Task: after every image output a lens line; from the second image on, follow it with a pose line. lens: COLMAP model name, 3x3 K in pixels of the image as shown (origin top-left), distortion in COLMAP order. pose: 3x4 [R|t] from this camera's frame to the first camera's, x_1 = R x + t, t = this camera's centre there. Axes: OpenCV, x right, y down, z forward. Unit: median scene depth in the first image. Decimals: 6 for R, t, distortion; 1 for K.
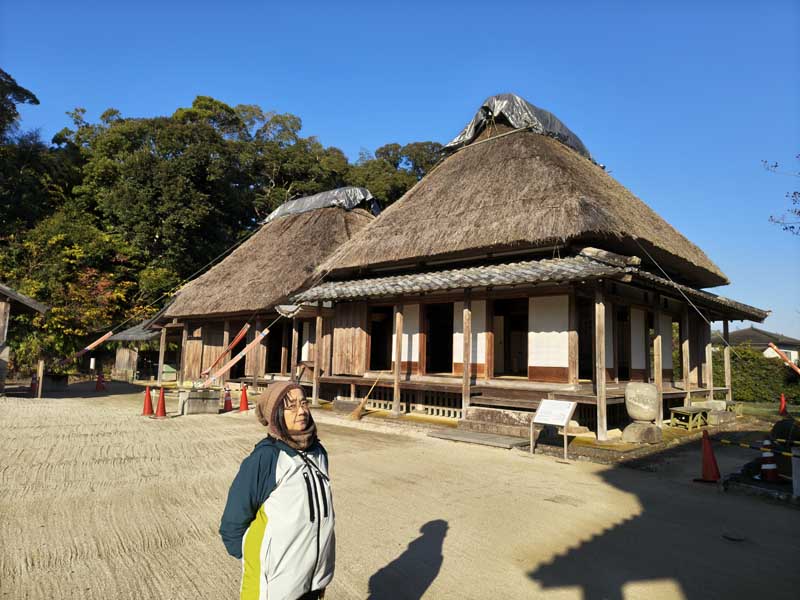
lens RADIAL K [[552.1, 0, 400.0], [0, 552.1, 300.0], [0, 0, 1]] dist [0.003013, -0.000405]
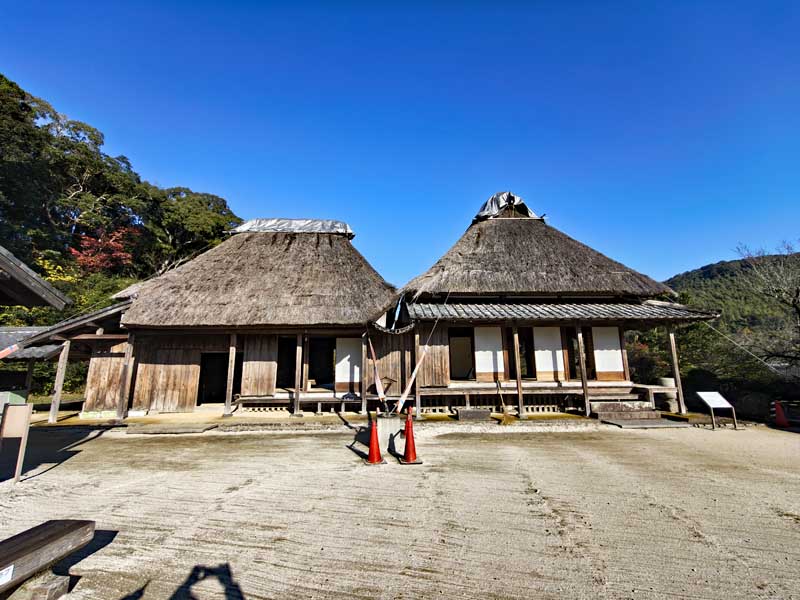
lens RADIAL K [[323.1, 0, 399.6], [0, 323.1, 324.8], [0, 0, 1]] dist [0.013808, 0.000016]
pose [[0.688932, 0.065798, 0.721834, -0.641883], [-0.046967, 0.997831, -0.046130, 0.044624], [-0.723303, -0.002122, 0.690528, 0.610262]]
